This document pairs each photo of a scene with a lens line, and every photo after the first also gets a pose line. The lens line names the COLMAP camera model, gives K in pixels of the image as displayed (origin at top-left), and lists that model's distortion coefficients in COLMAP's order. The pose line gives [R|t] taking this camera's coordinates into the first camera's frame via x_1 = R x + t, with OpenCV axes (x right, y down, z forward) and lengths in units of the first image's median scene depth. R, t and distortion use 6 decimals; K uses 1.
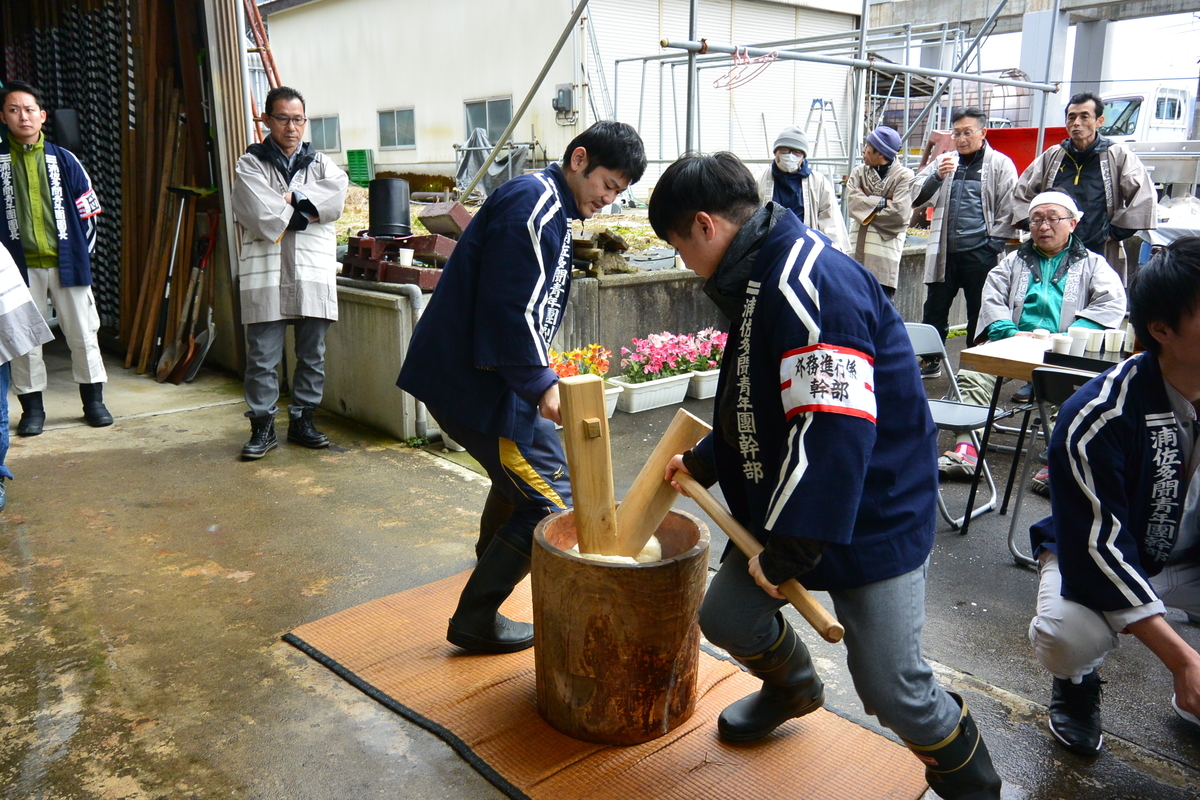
lens RADIAL K [[1003.5, 0, 600.8], [0, 1003.5, 436.2], [0, 0, 1]] dist [0.056785, 0.085652]
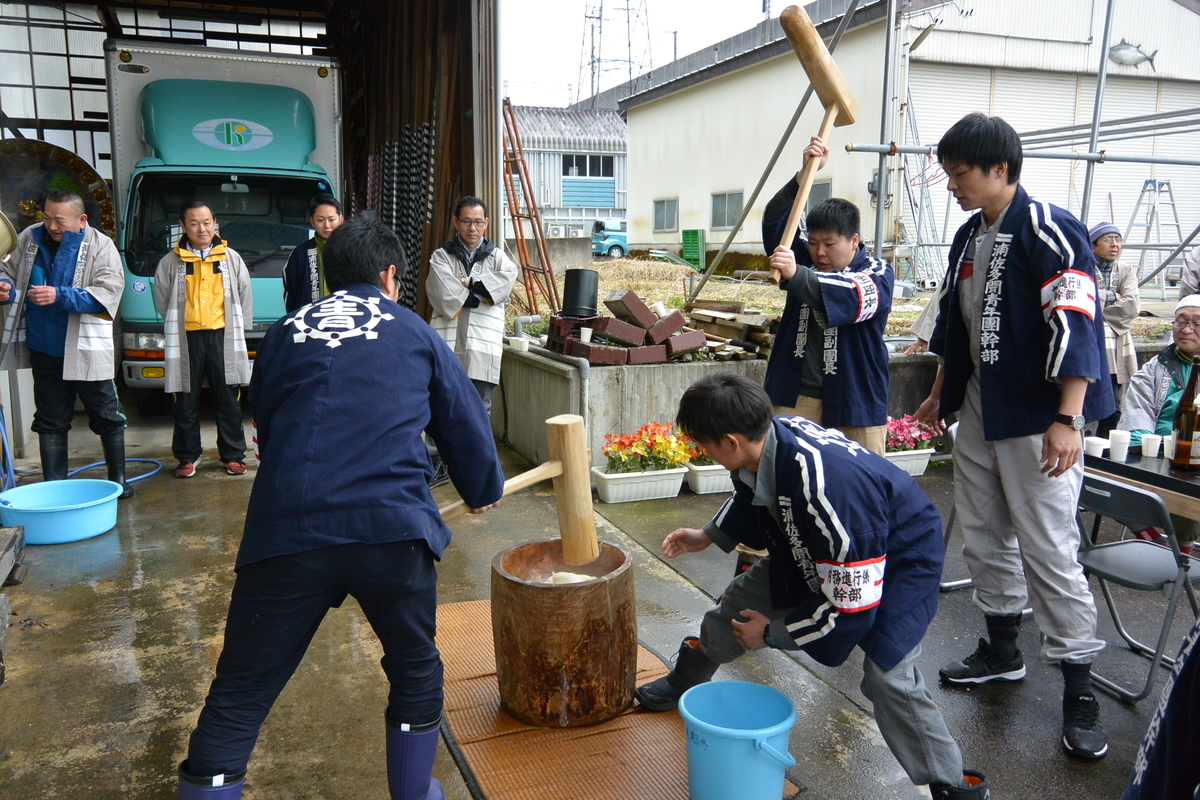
lens RADIAL K [[1003.5, 0, 600.8], [0, 1003.5, 436.2], [0, 0, 1]] dist [0.056785, 0.085652]
pose [[0.949810, 0.075280, -0.303636, 0.177434], [-0.097520, 0.993499, -0.058737, 0.003915], [0.297240, 0.085399, 0.950976, -0.075291]]
